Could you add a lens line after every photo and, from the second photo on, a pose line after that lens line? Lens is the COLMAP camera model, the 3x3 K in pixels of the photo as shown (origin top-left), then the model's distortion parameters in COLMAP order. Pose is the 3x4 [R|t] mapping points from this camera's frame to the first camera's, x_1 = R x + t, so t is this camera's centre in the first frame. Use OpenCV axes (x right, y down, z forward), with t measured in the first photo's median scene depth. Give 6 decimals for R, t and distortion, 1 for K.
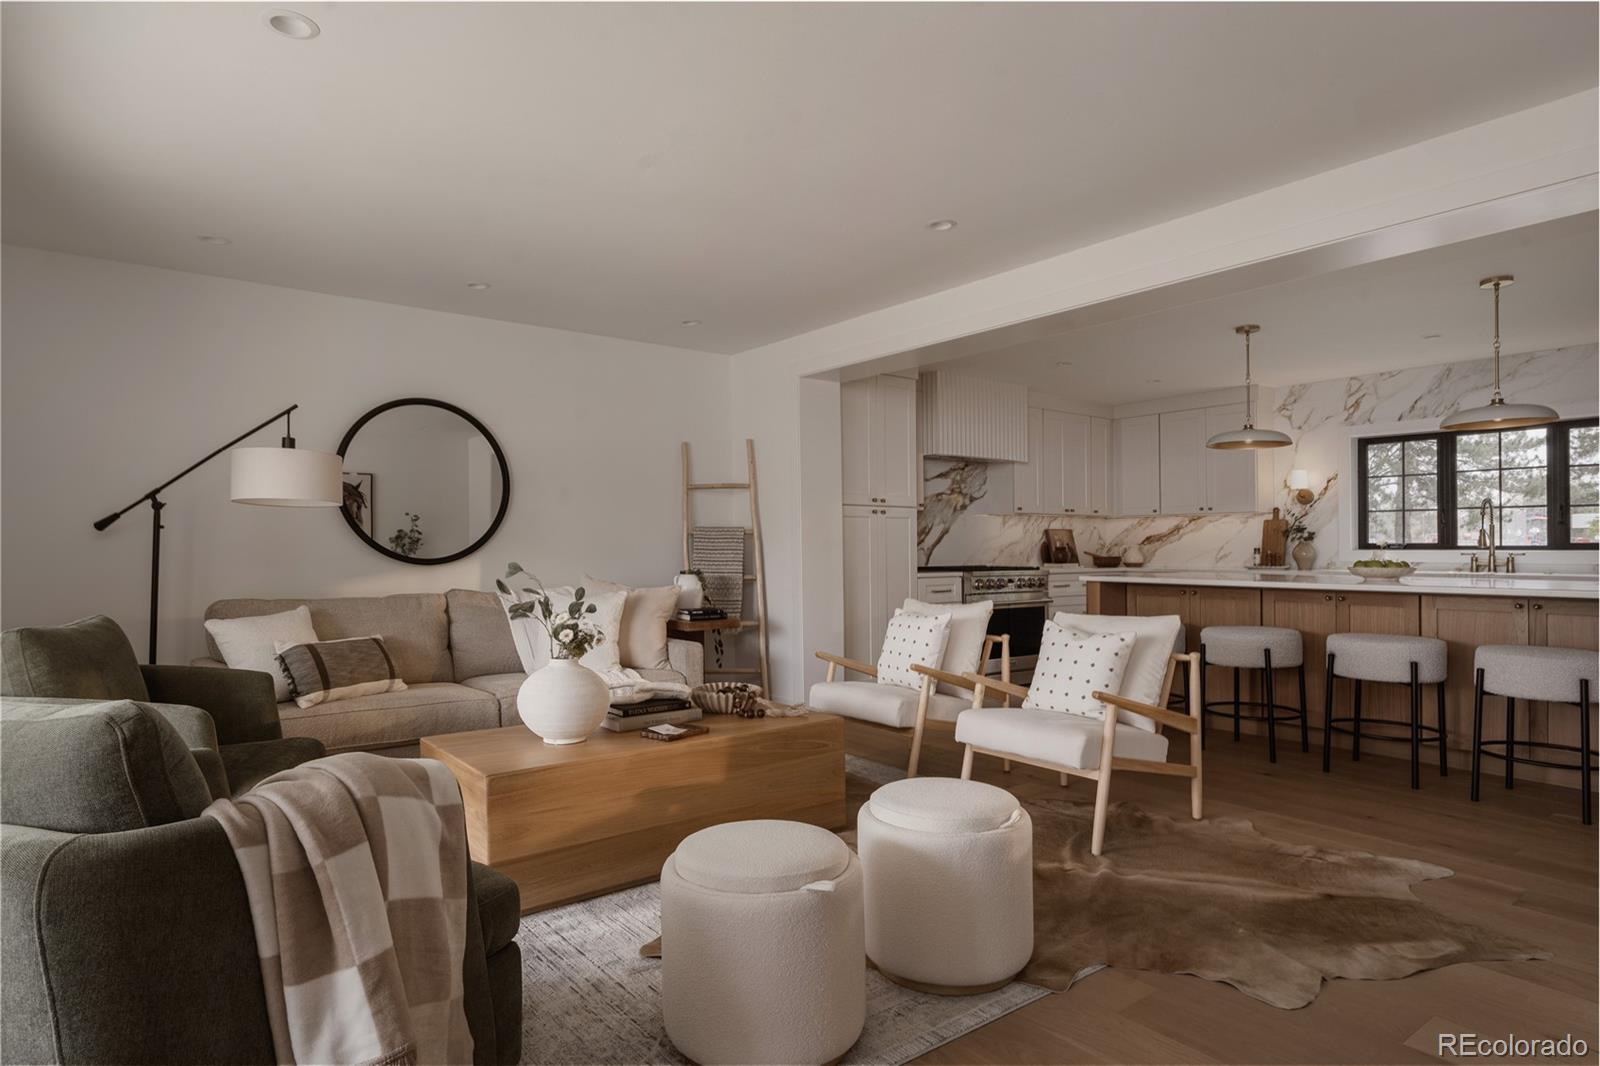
lens RADIAL K [[877.8, 0, 795.2], [0, 877.8, 542.2], [0, 0, 1]] dist [-0.007096, -0.000441]
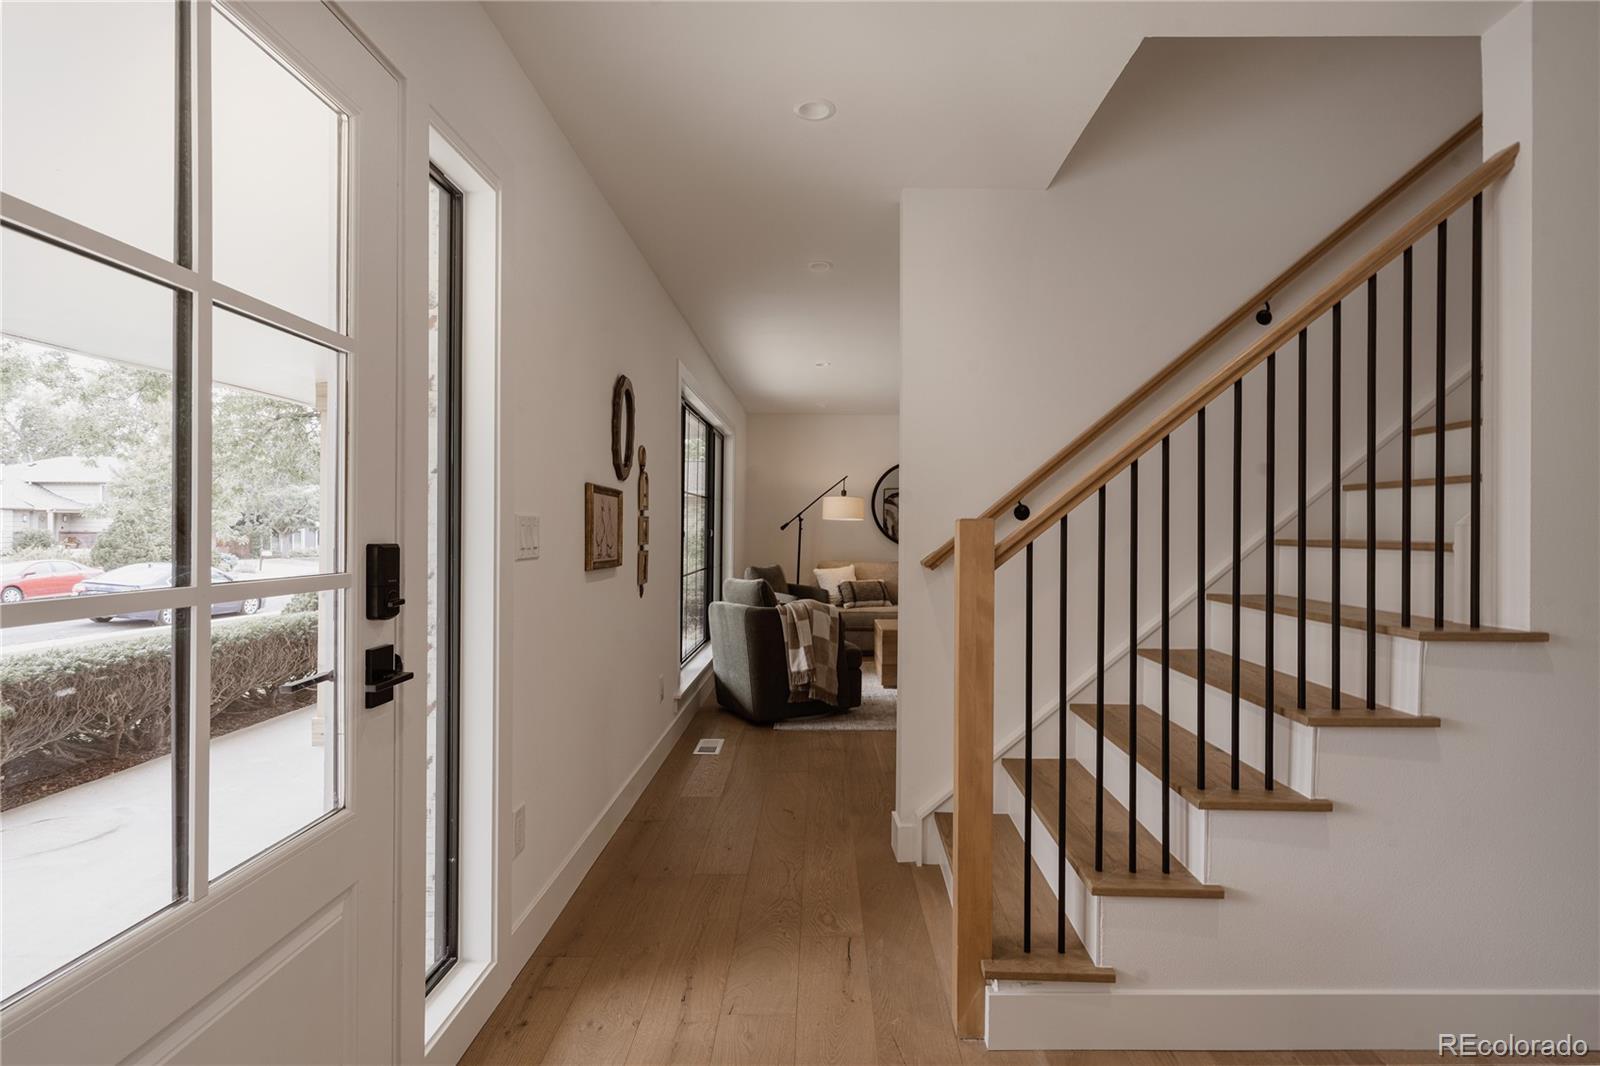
lens RADIAL K [[691.9, 0, 800.6], [0, 691.9, 528.7], [0, 0, 1]] dist [-0.028958, 0.000099]
pose [[0.775157, 0.009621, -0.631696, 0.499693], [-0.009269, 0.999950, 0.003856, -0.027700], [0.631701, 0.002866, 0.775207, -0.497138]]
